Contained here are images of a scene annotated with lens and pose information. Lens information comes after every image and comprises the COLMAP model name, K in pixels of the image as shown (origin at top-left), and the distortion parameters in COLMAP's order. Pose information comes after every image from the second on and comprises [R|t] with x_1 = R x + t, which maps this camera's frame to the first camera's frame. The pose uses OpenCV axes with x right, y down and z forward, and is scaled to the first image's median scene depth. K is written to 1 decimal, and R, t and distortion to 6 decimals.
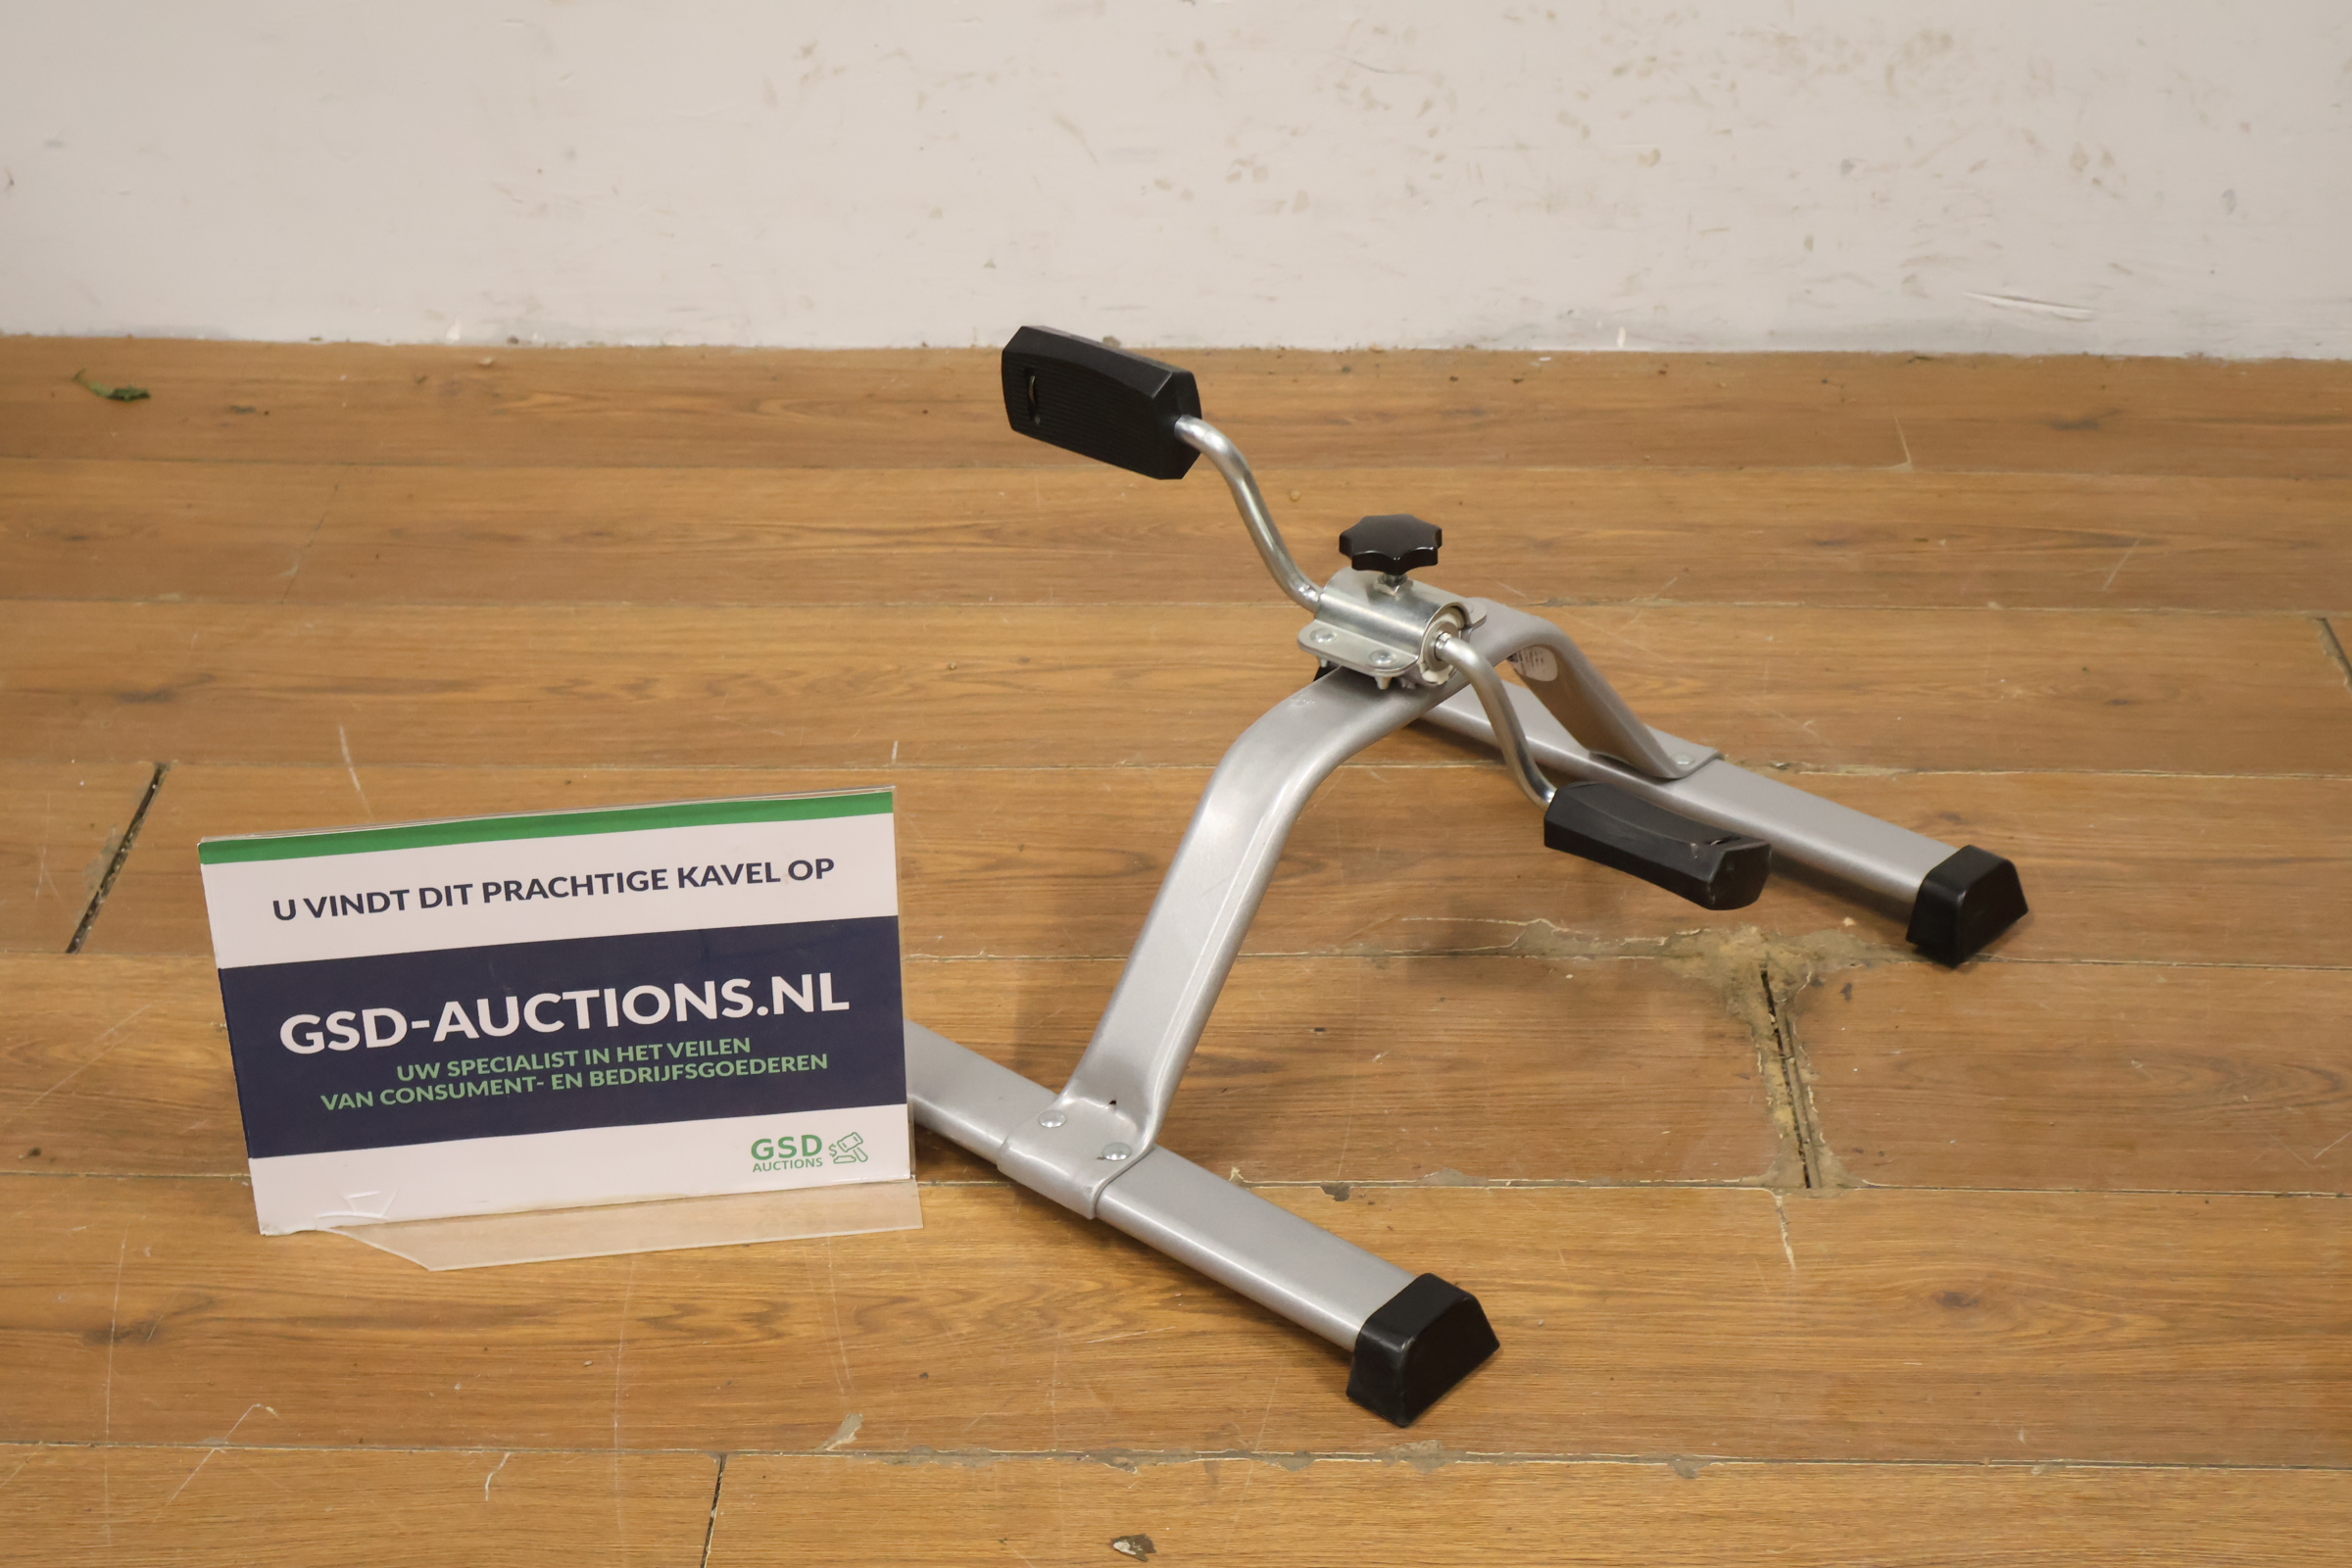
lens RADIAL K [[3692.4, 0, 1195.0], [0, 3692.4, 791.5], [0, 0, 1]] dist [0.013123, 0.000000]
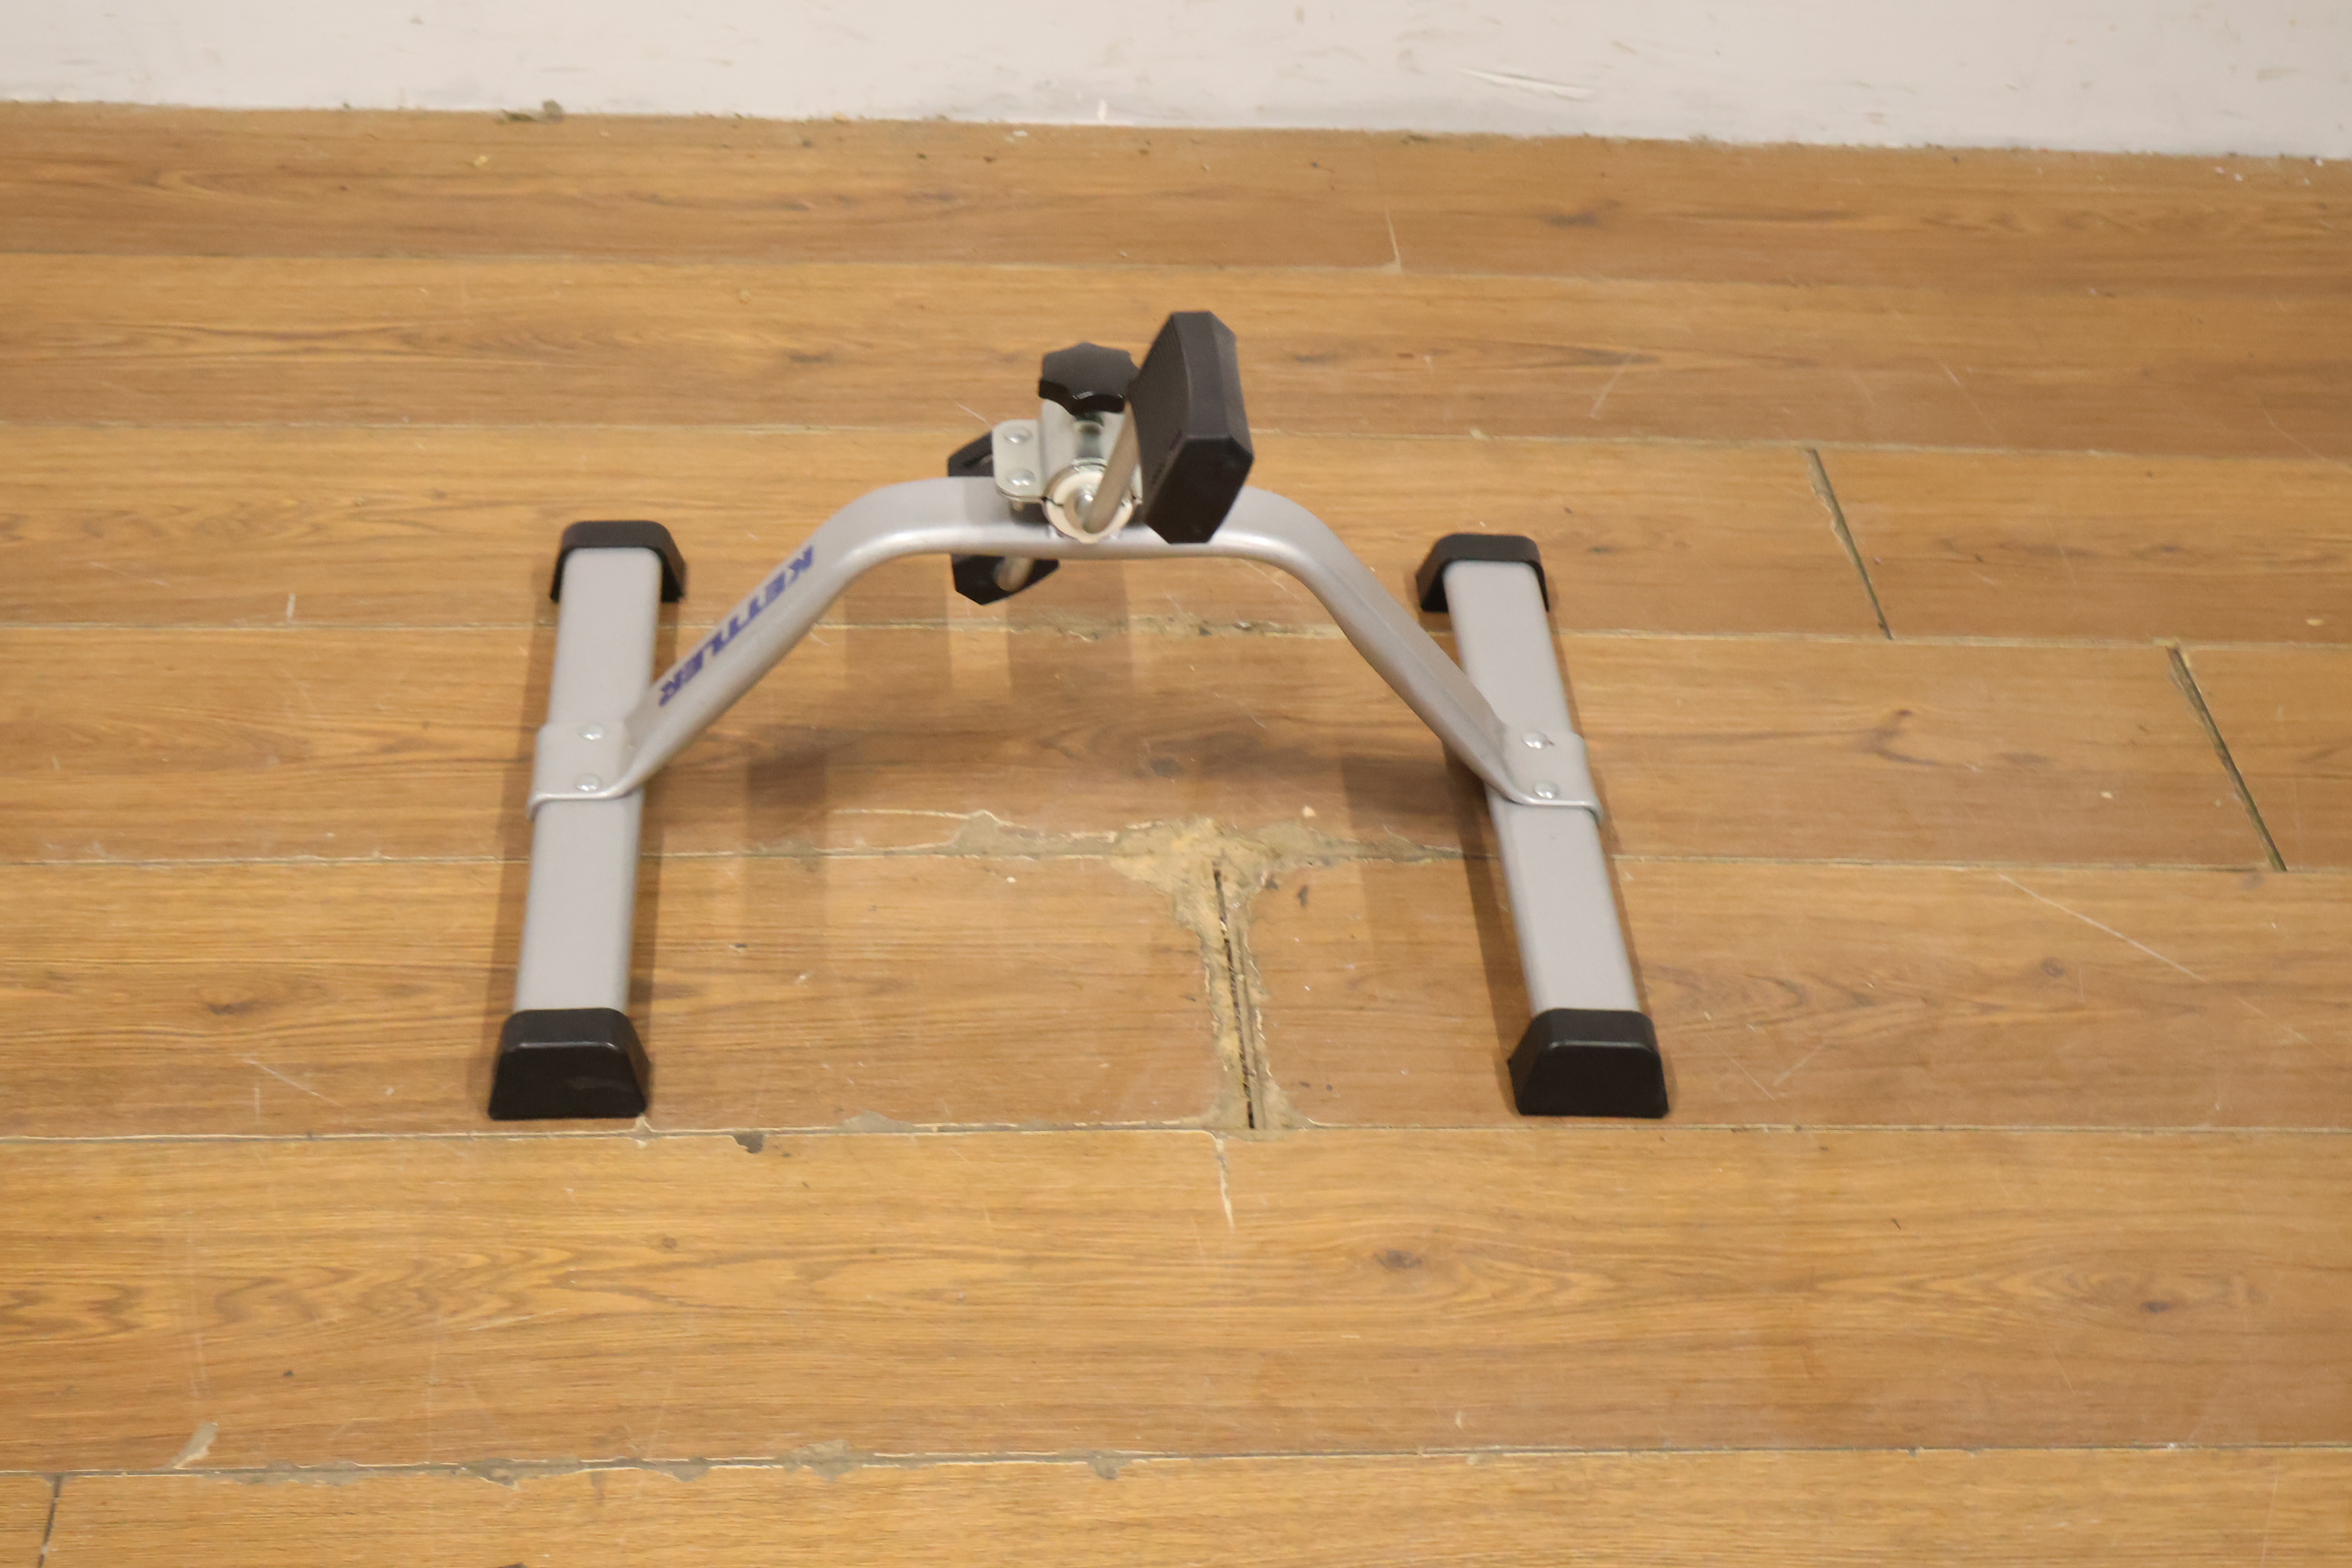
lens RADIAL K [[3692.4, 0, 1168.5], [0, 3692.4, 767.8], [0, 0, 1]] dist [0.013123, 0.000000]
pose [[0.993834, -0.004895, 0.110766, 0.033477], [-0.007249, 0.994018, 0.108974, -0.072478], [-0.110637, -0.109105, 0.987854, 0.064071]]
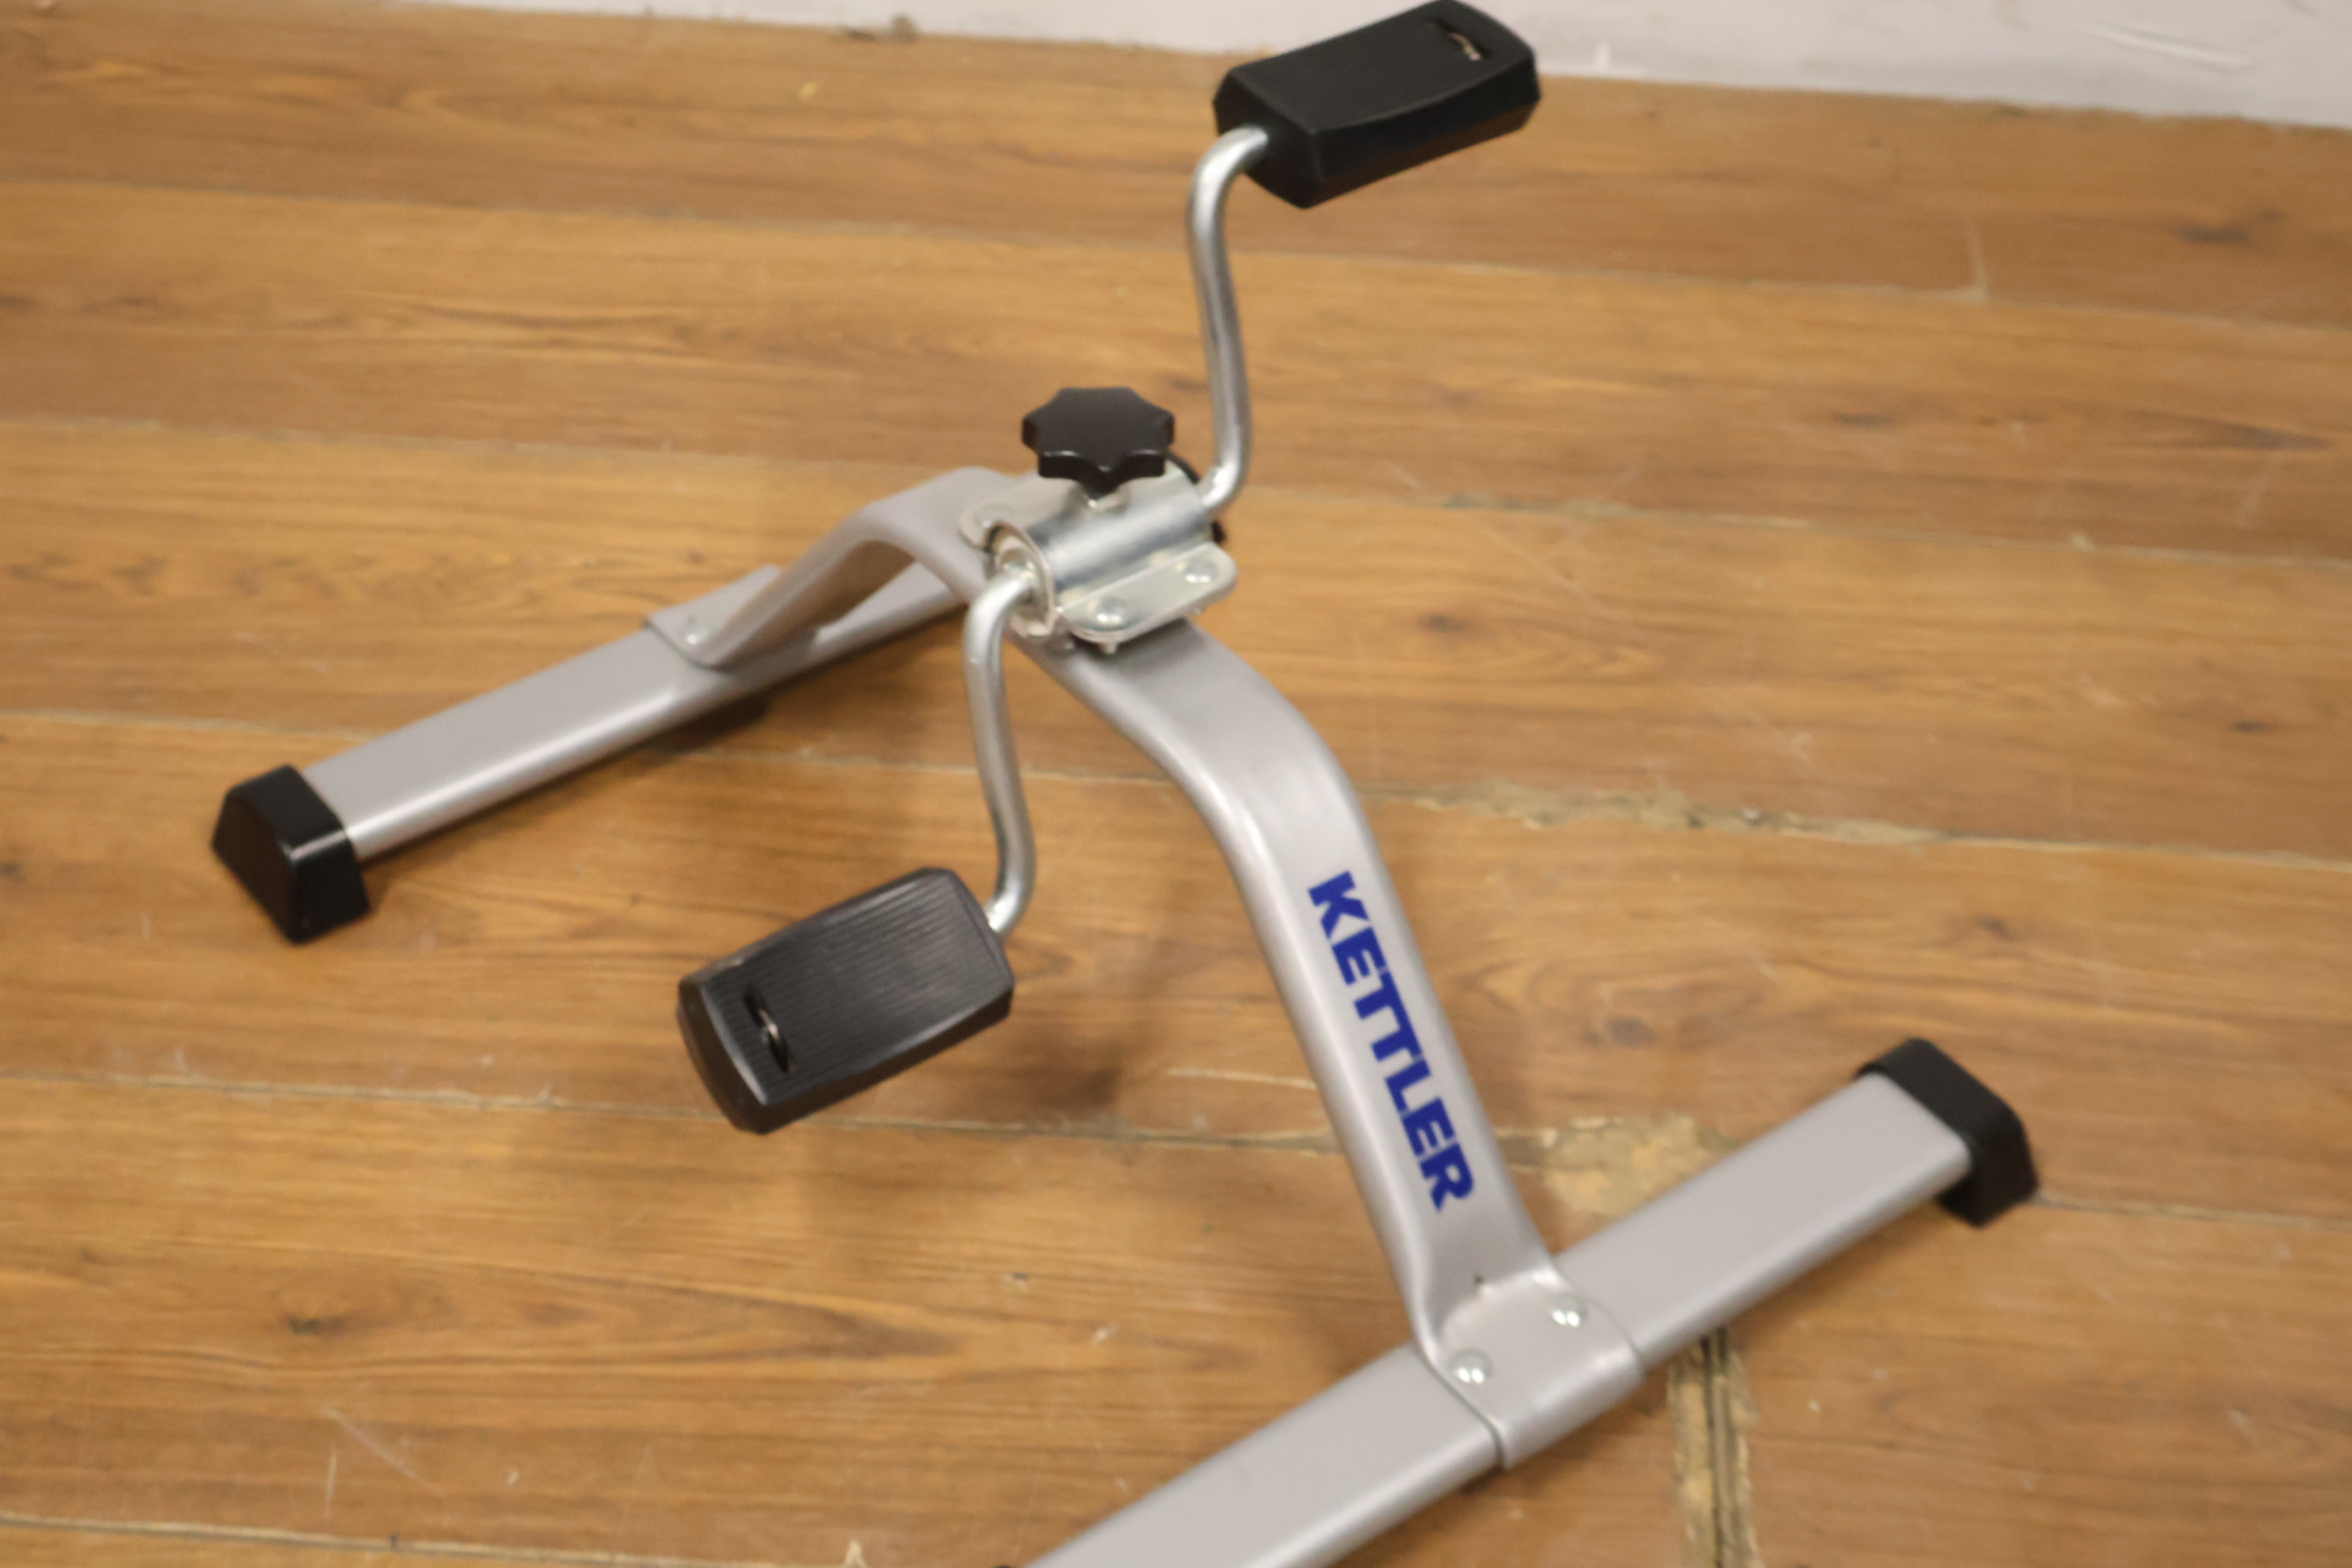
lens RADIAL K [[3692.4, 0, 1171.6], [0, 3692.4, 794.7], [0, 0, 1]] dist [0.013123, 0.000000]
pose [[0.998289, 0.058301, -0.004448, 0.051861], [-0.056716, 0.984033, 0.168706, -0.119615], [0.014213, -0.168165, 0.985656, 0.312917]]
